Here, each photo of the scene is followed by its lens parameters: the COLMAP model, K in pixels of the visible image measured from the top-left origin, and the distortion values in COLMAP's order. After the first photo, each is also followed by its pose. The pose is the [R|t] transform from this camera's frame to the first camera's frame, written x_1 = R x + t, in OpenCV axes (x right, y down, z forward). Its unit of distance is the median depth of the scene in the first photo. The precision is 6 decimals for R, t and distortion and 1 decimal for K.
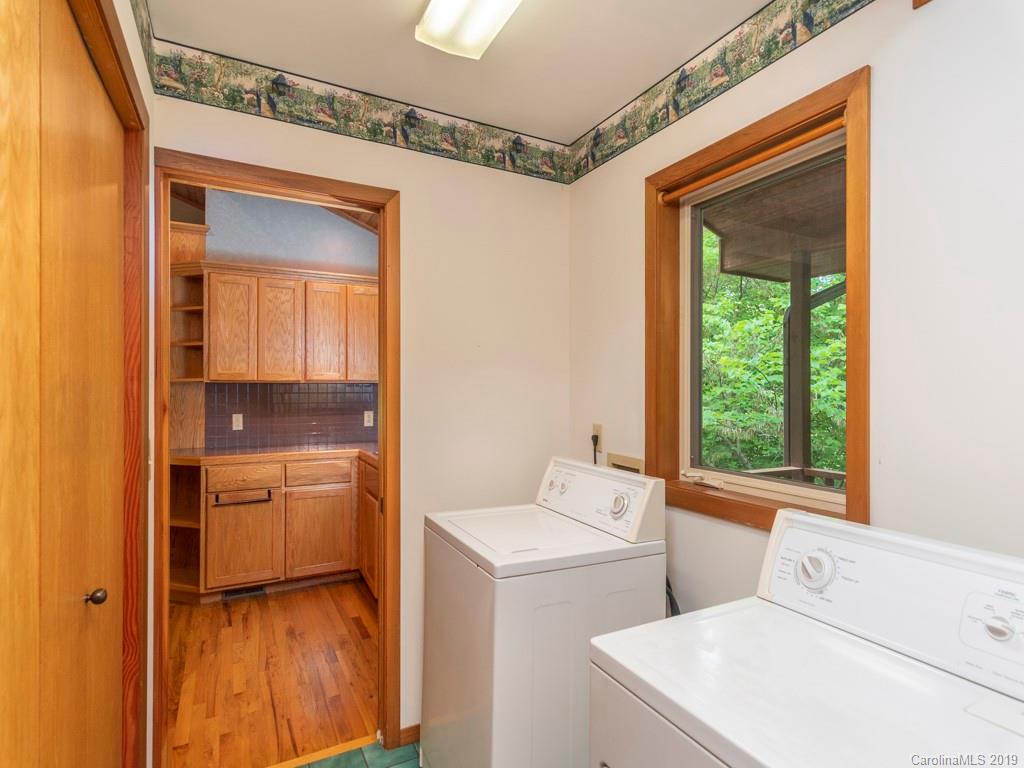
lens RADIAL K [[548.6, 0, 512.8], [0, 548.6, 385.5], [0, 0, 1]] dist [0.006732, 0.001011]
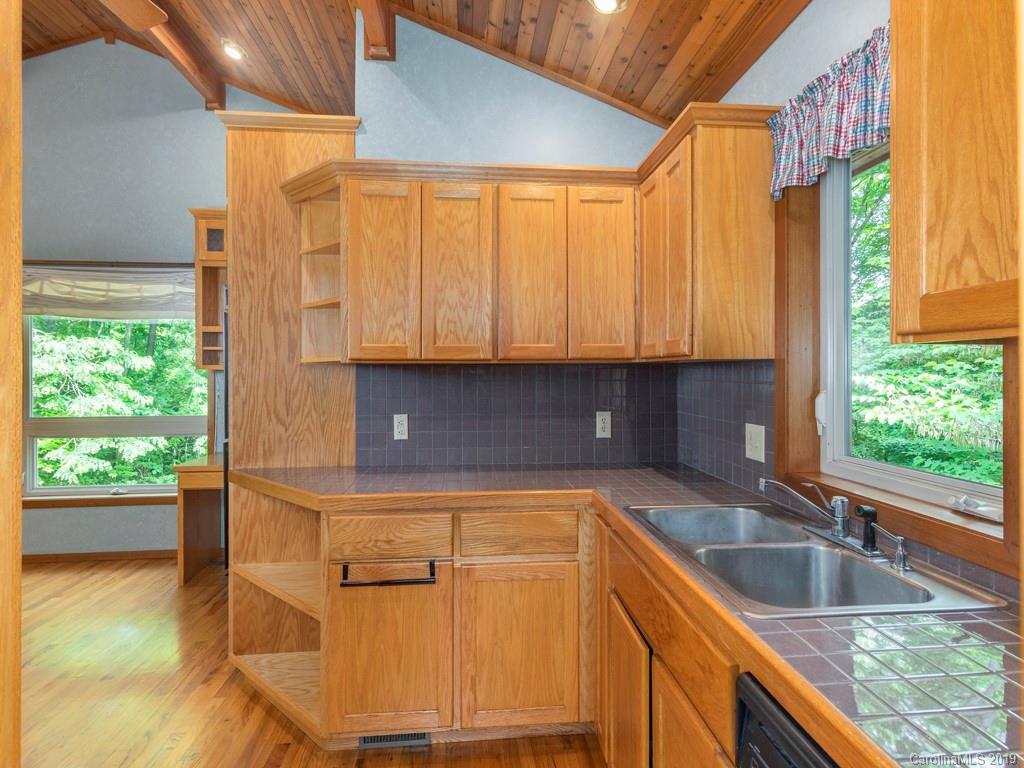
lens RADIAL K [[509.5, 0, 512.1], [0, 509.5, 374.3], [0, 0, 1]] dist [0.003562, 0.000597]
pose [[0.926730, -0.002603, -0.375718, -0.172530], [0.003779, 0.999990, 0.002394, 0.005720], [0.375708, -0.003639, 0.926731, 0.535587]]
